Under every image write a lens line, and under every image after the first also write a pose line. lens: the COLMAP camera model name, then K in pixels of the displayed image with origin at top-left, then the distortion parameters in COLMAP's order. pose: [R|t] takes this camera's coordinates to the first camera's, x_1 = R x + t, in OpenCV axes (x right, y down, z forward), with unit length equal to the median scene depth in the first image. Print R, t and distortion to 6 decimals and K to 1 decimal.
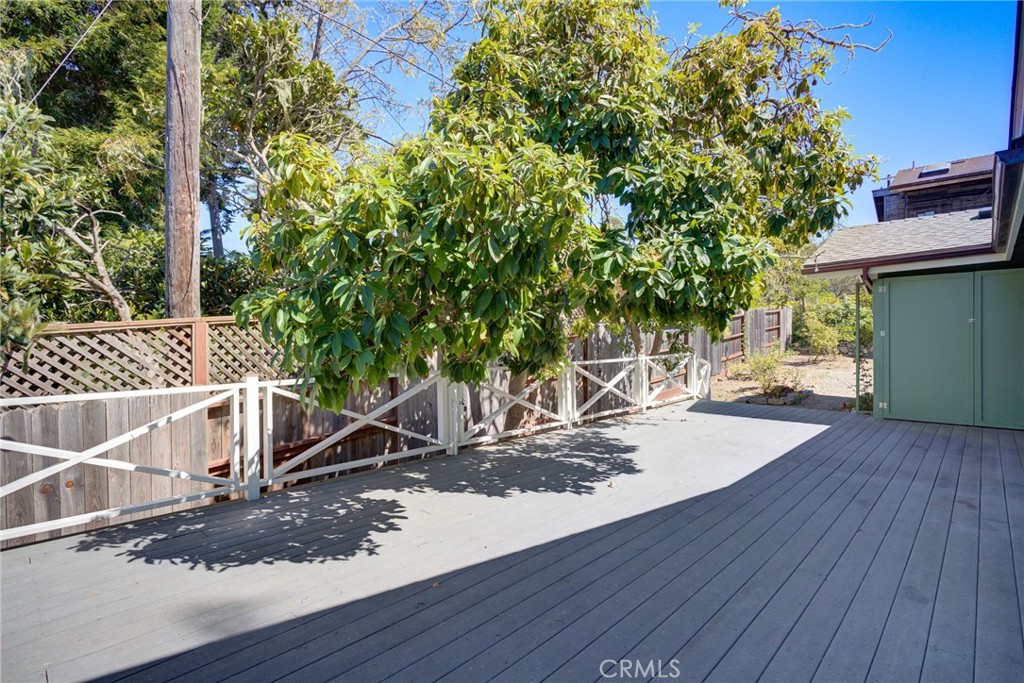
lens RADIAL K [[496.6, 0, 510.2], [0, 496.6, 341.6], [0, 0, 1]] dist [-0.015688, 0.006794]
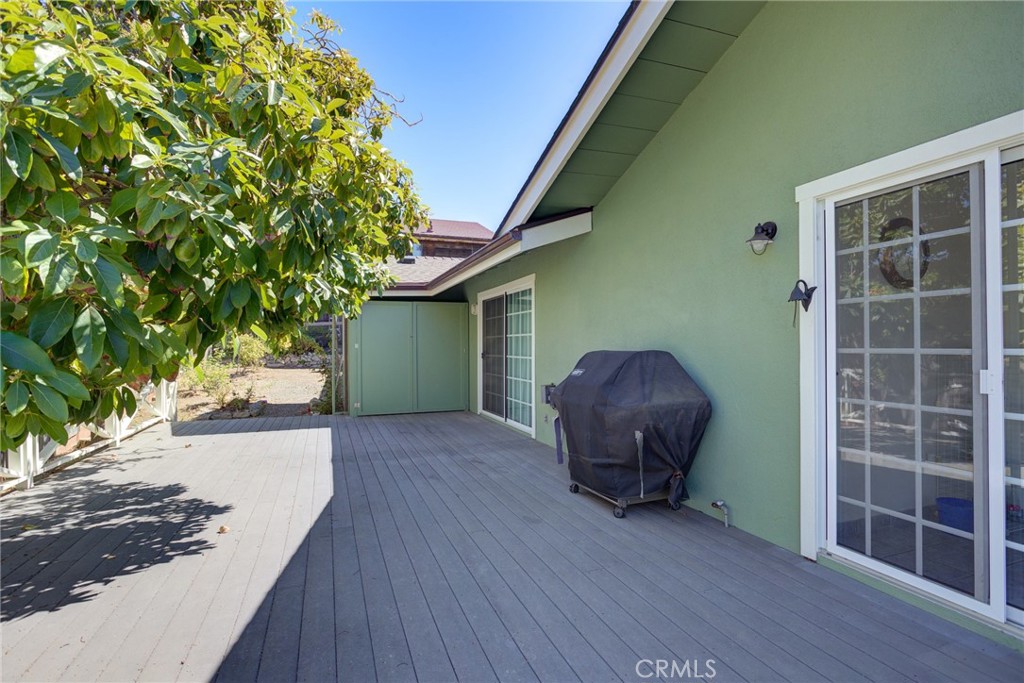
lens RADIAL K [[496.6, 0, 509.8], [0, 496.6, 340.4], [0, 0, 1]] dist [-0.015688, 0.006794]
pose [[0.443829, 0.015678, 0.895974, -0.330191], [0.009422, 0.999710, -0.022161, -0.000056], [-0.896062, 0.018278, 0.443552, 0.220058]]
